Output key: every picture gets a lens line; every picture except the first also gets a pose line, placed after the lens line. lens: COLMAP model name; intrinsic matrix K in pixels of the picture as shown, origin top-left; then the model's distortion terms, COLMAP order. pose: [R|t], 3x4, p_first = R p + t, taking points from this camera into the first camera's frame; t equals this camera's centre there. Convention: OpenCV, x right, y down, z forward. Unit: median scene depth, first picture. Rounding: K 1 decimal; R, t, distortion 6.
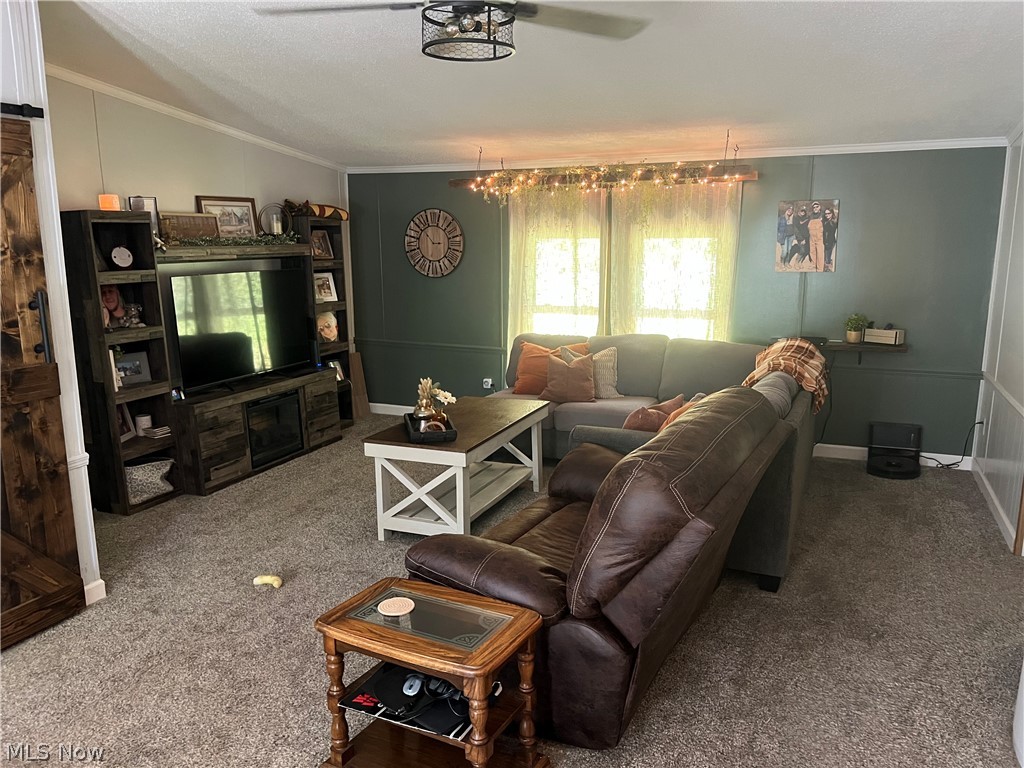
lens RADIAL K [[764.3, 0, 515.6], [0, 764.3, 384.6], [0, 0, 1]] dist [0.047715, -0.061871]
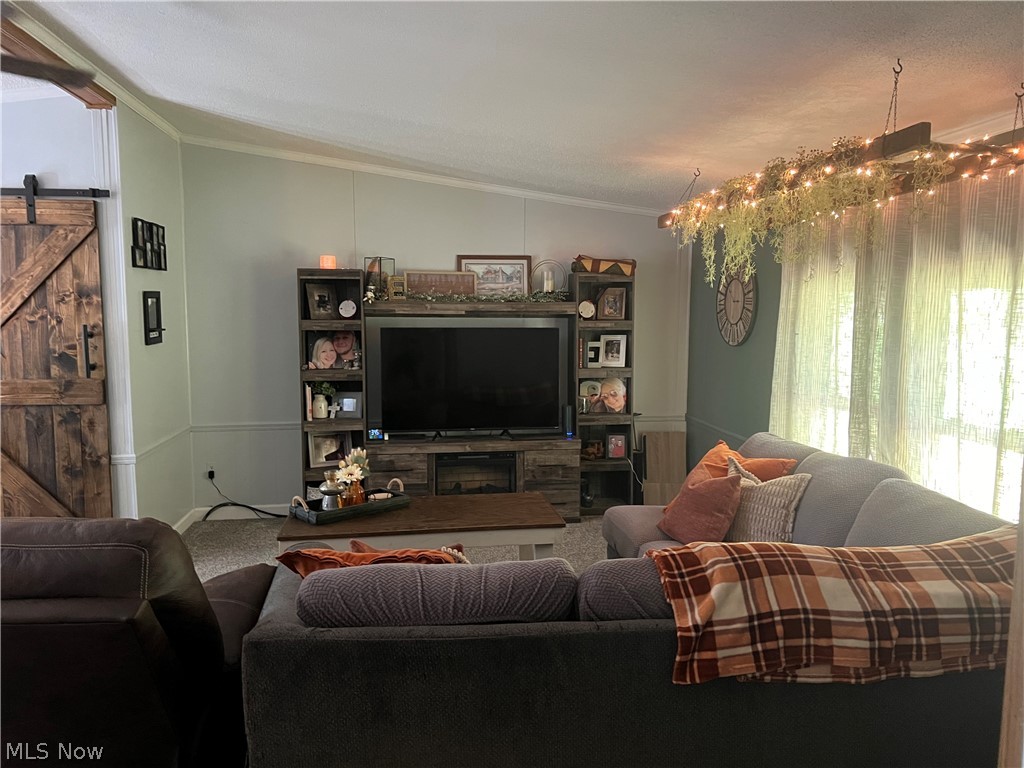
lens RADIAL K [[764.3, 0, 515.2], [0, 764.3, 387.1], [0, 0, 1]] dist [0.047715, -0.061871]
pose [[0.536435, 0.092167, -0.838894, 0.526425], [-0.168360, 0.985725, 0.000641, -0.079922], [0.826978, 0.140892, 0.544295, 0.514221]]
